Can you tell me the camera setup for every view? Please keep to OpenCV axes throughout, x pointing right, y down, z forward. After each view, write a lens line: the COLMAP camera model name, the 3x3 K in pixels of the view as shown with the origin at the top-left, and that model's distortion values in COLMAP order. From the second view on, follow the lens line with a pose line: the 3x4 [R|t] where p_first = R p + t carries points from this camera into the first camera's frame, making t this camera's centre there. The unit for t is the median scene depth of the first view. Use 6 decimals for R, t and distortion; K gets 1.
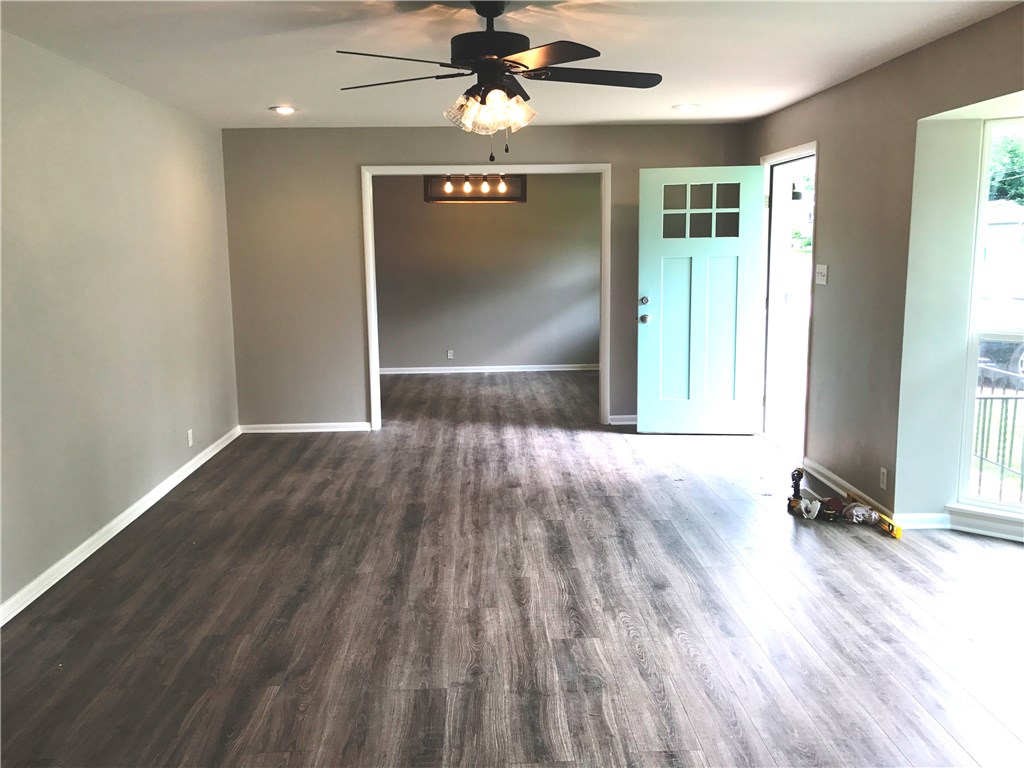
lens RADIAL K [[840.8, 0, 516.9], [0, 840.8, 382.4], [0, 0, 1]] dist [0.010802, -0.017620]
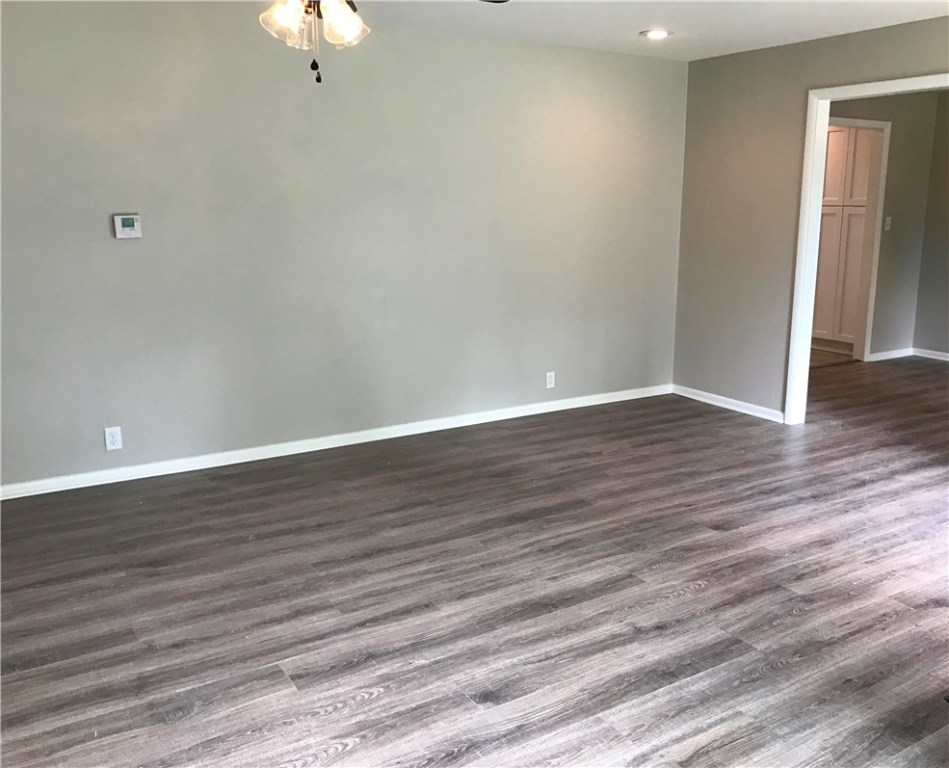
lens RADIAL K [[847.6, 0, 477.3], [0, 847.6, 385.8], [0, 0, 1]] dist [0.032119, -0.023259]
pose [[0.515355, 0.208433, -0.831243, 0.588362], [-0.152904, 0.976771, 0.150126, -0.094361], [0.843226, 0.049732, 0.535254, 0.512112]]
